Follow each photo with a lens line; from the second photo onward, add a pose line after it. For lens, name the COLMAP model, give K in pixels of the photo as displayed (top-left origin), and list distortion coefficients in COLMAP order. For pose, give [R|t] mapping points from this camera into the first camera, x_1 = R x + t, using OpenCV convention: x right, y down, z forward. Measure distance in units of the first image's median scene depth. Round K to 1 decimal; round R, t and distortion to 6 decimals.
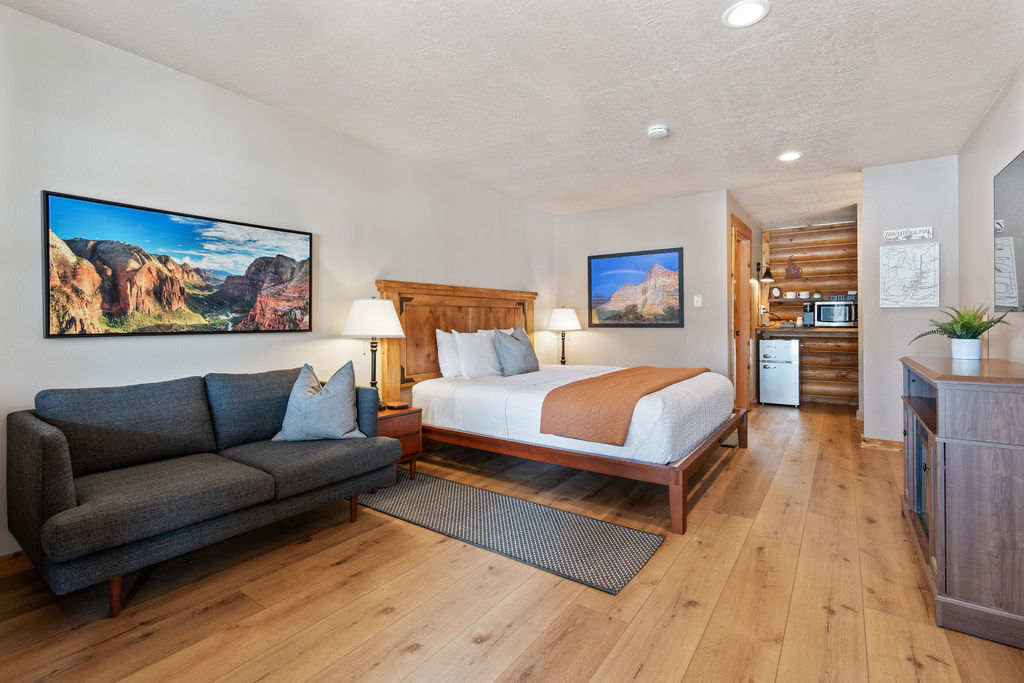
lens RADIAL K [[468.9, 0, 513.3], [0, 468.9, 323.6], [0, 0, 1]] dist [-0.003528, 0.000576]
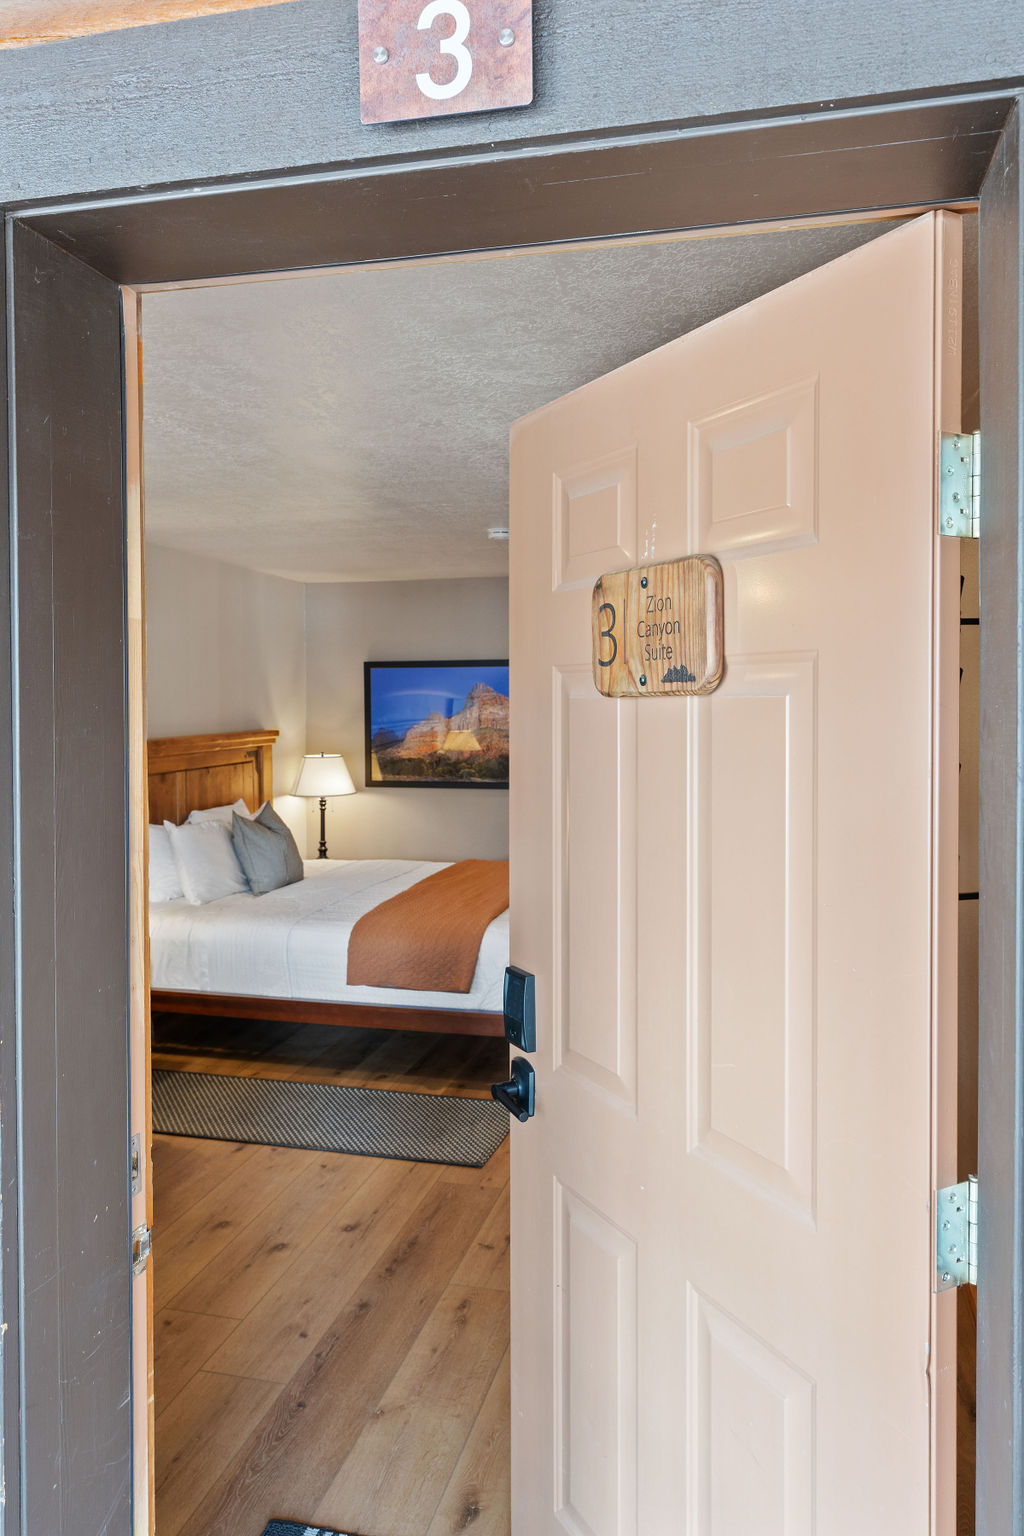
lens RADIAL K [[1096.5, 0, 514.6], [0, 1096.5, 720.9], [0, 0, 1]] dist [0.003509, 0.000547]
pose [[0.931239, -0.006246, 0.364355, -0.267086], [-0.000065, 0.999850, 0.017307, -0.163393], [-0.364408, -0.016140, 0.931099, -0.521968]]
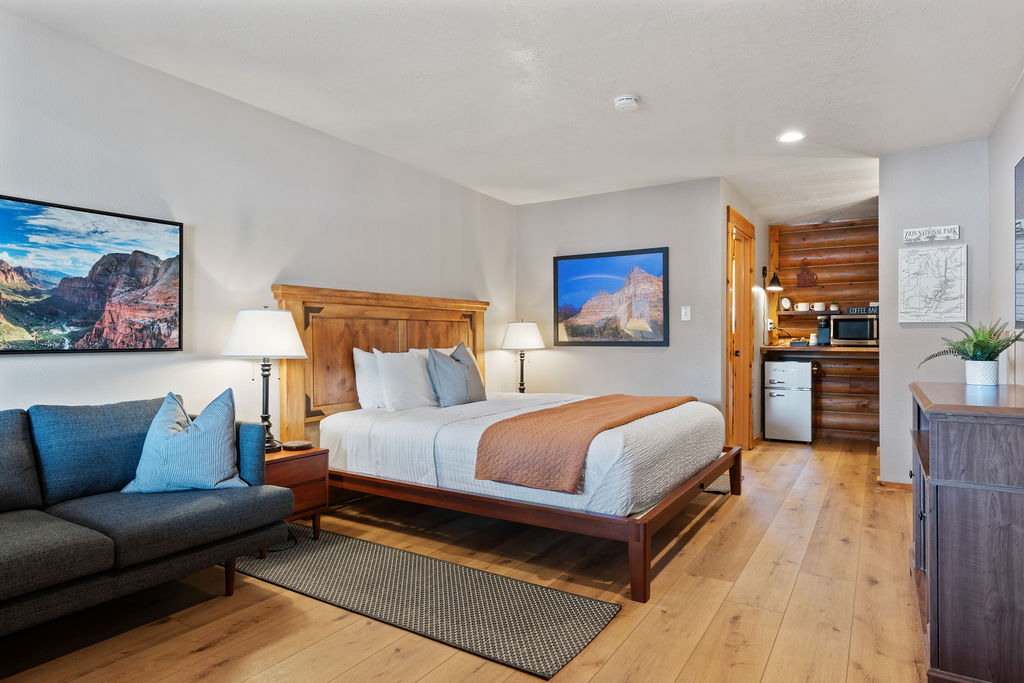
lens RADIAL K [[591.7, 0, 512.0], [0, 591.7, 341.5], [0, 0, 1]] dist [0.000391, 0.000878]
pose [[0.998492, 0.002347, 0.054849, 0.057229], [-0.002398, 0.999997, 0.000872, -0.000306], [-0.054847, -0.001003, 0.998494, -0.004347]]
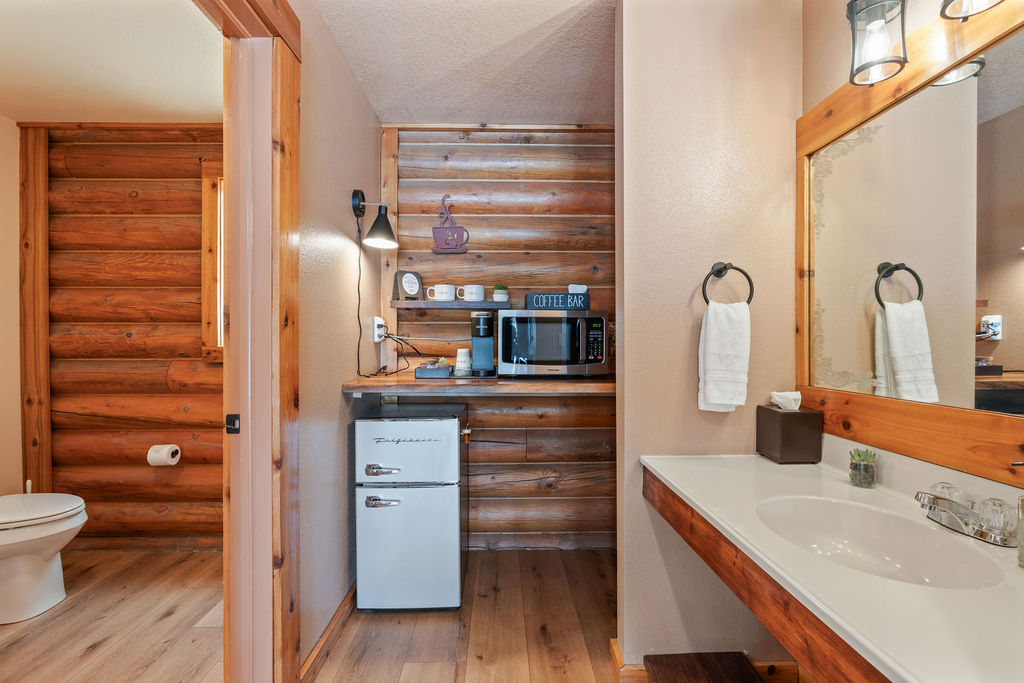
lens RADIAL K [[465.6, 0, 514.3], [0, 465.6, 350.7], [0, 0, 1]] dist [-0.005692, -0.000011]
pose [[0.801116, -0.007332, 0.598464, 0.800610], [-0.000726, 0.999912, 0.013222, -0.034629], [-0.598509, -0.011027, 0.801040, 1.285160]]
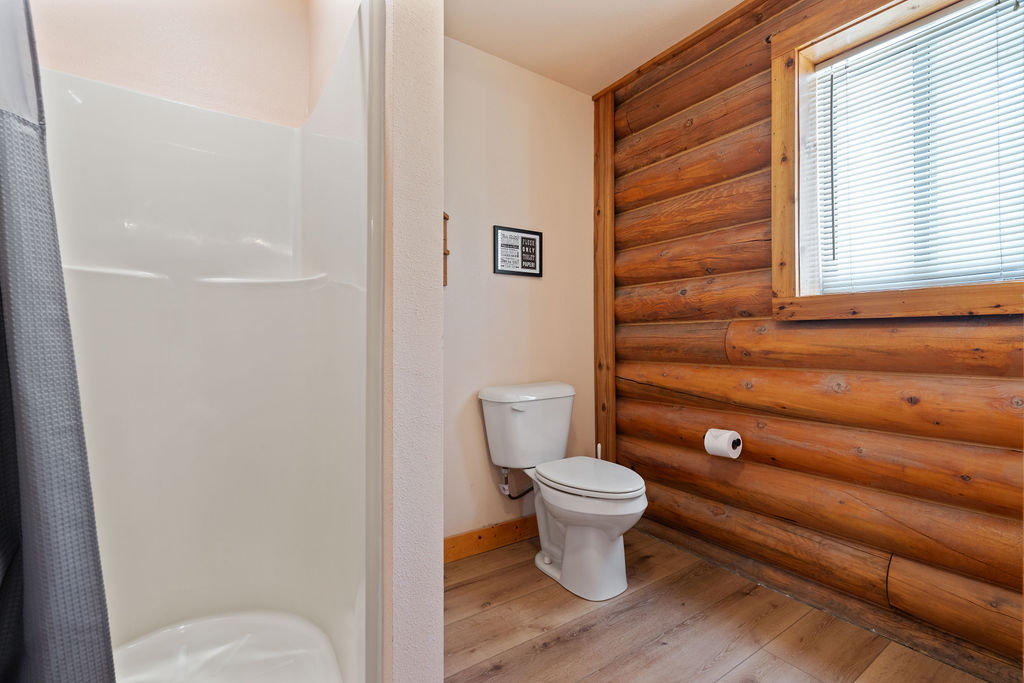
lens RADIAL K [[468.9, 0, 513.3], [0, 468.9, 323.6], [0, 0, 1]] dist [-0.003528, 0.000576]
pose [[0.937913, -0.011012, -0.346696, 0.775368], [-0.001294, 0.999378, -0.035245, -0.007277], [0.346869, 0.033505, 0.937315, 1.443170]]
